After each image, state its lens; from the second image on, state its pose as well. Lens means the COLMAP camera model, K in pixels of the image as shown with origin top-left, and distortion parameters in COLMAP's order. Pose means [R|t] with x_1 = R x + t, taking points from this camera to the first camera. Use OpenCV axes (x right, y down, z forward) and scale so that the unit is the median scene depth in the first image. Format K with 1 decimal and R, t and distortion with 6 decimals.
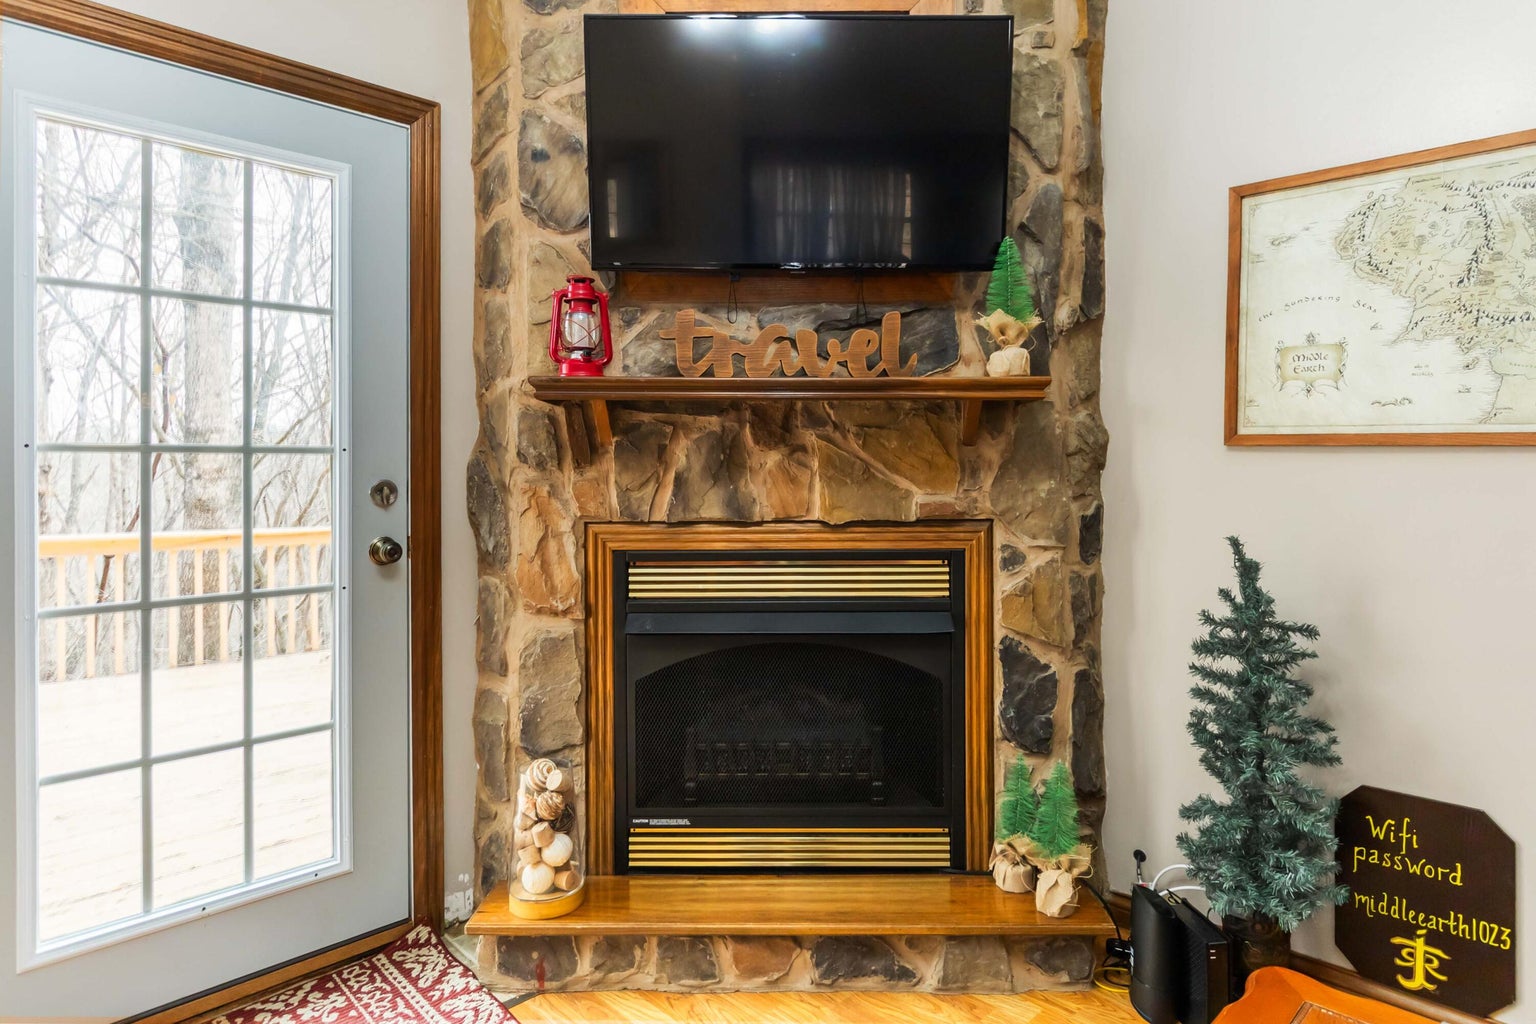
lens RADIAL K [[875.6, 0, 783.4], [0, 875.6, 470.6], [0, 0, 1]] dist [-0.002455, -0.004518]
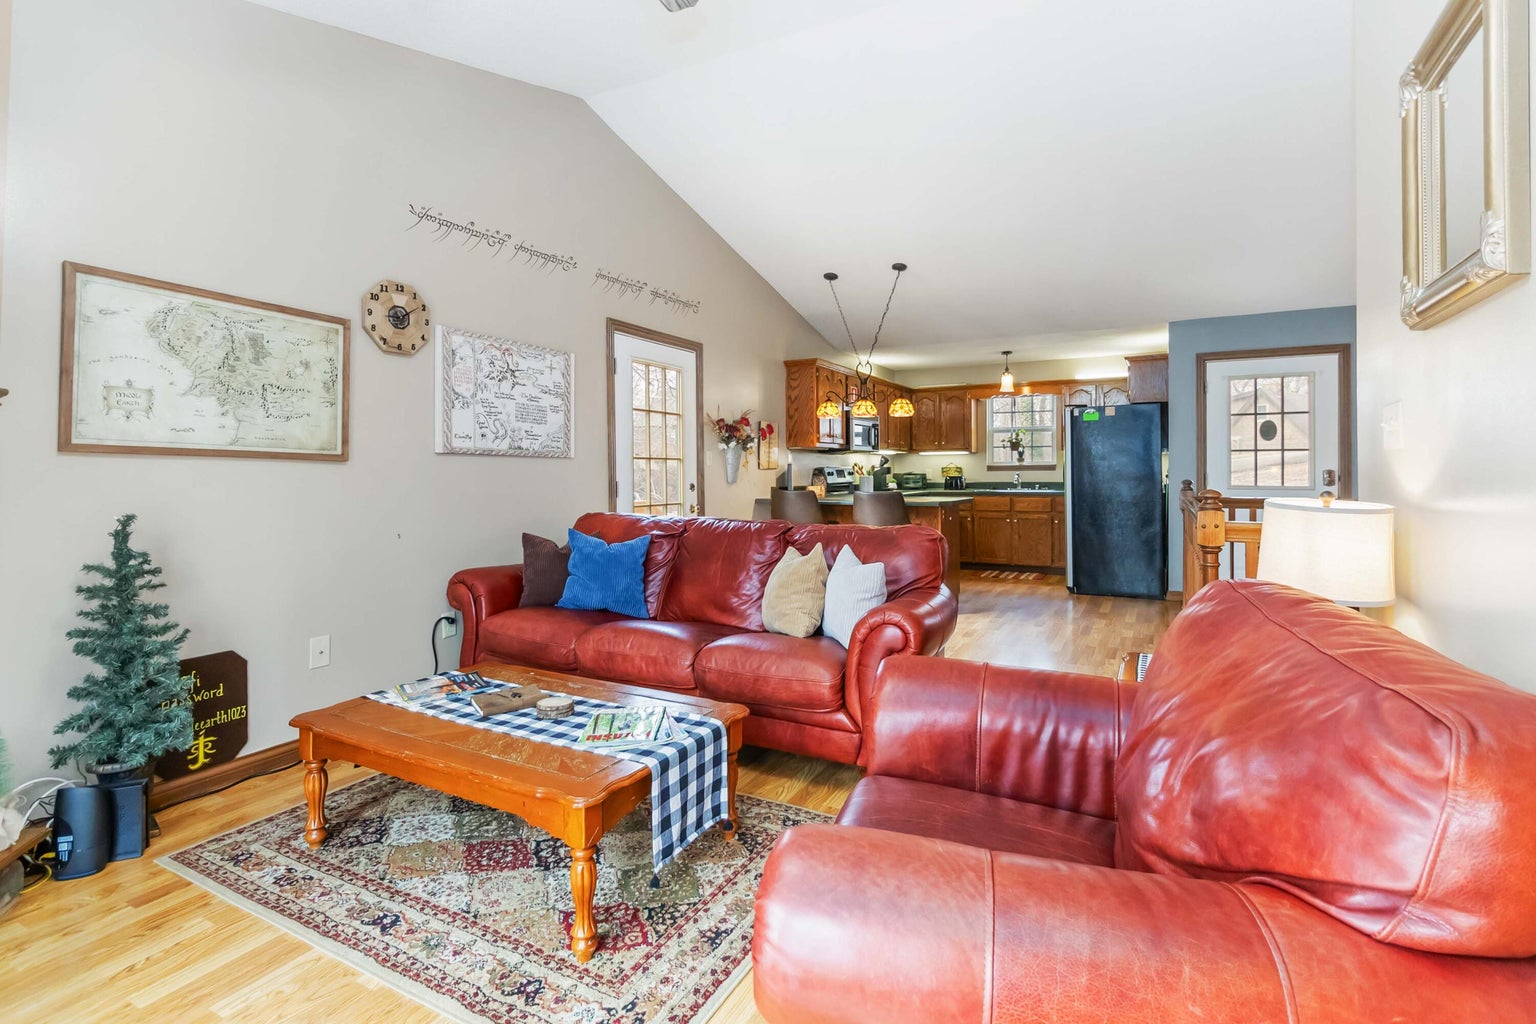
lens RADIAL K [[722.7, 0, 774.4], [0, 722.7, 467.3], [0, 0, 1]] dist [0.005903, -0.000423]
pose [[-0.290069, 0.009205, 0.956962, -0.835715], [0.002576, 0.999958, -0.008838, 0.008351], [-0.957002, -0.000098, -0.290080, 0.263395]]
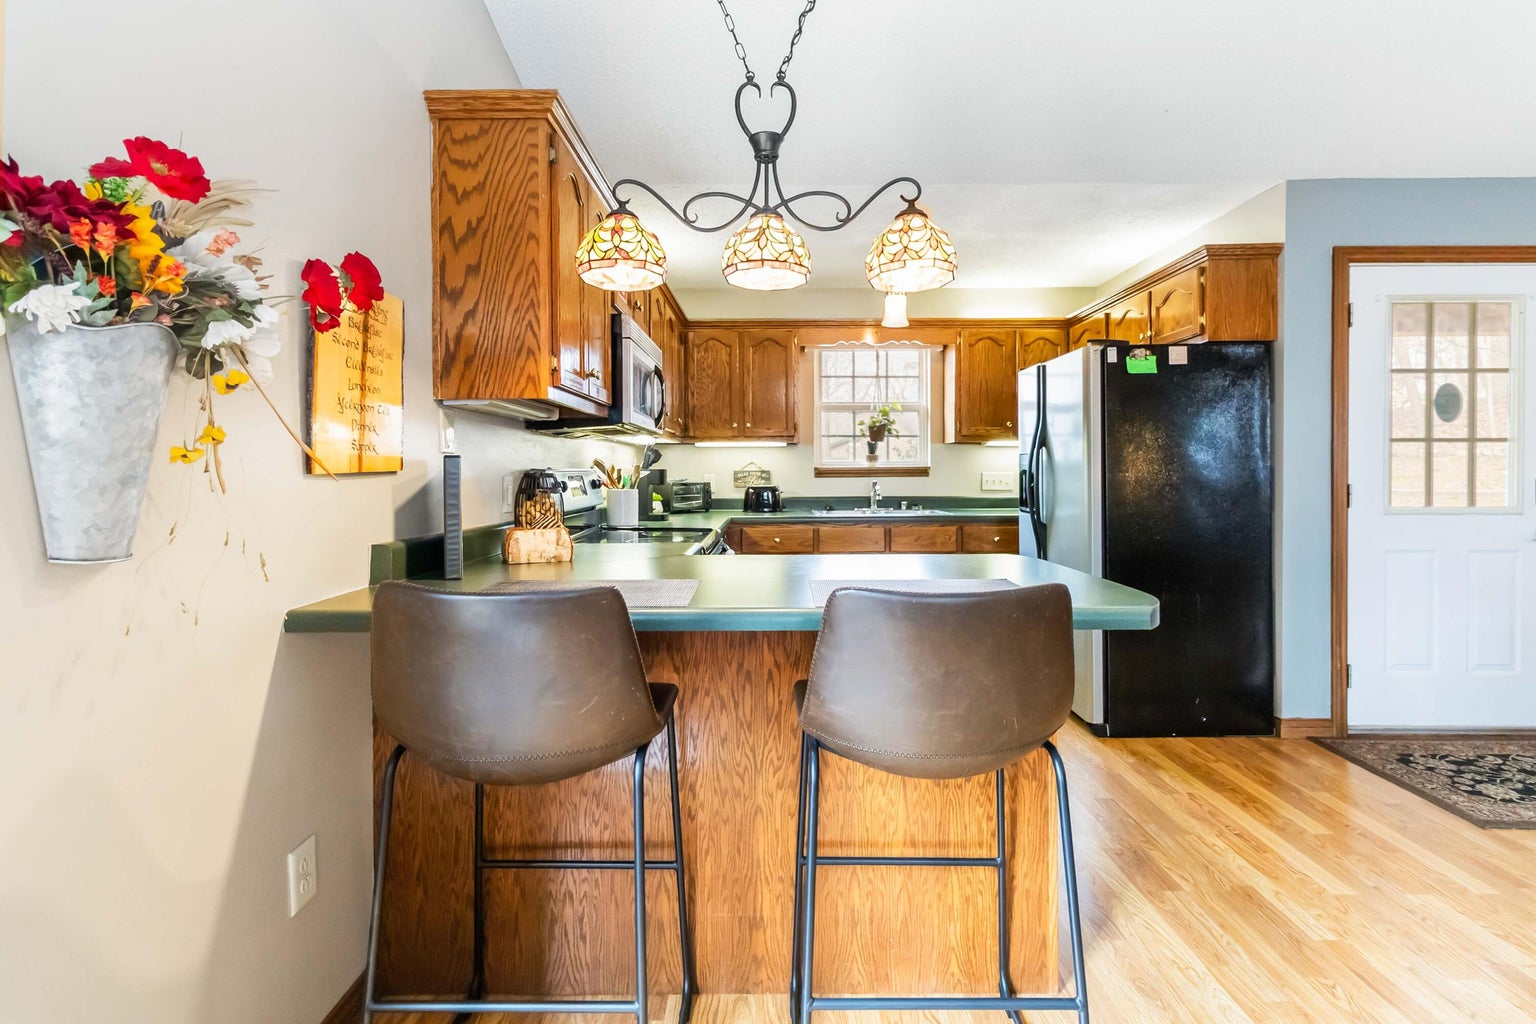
lens RADIAL K [[722.7, 0, 774.7], [0, 722.7, 480.2], [0, 0, 1]] dist [0.005903, -0.000423]
pose [[-0.709751, -0.001534, 0.704451, 1.208011], [0.002970, 0.999982, 0.005171, -0.007470], [-0.704446, 0.005762, -0.709734, -0.352727]]
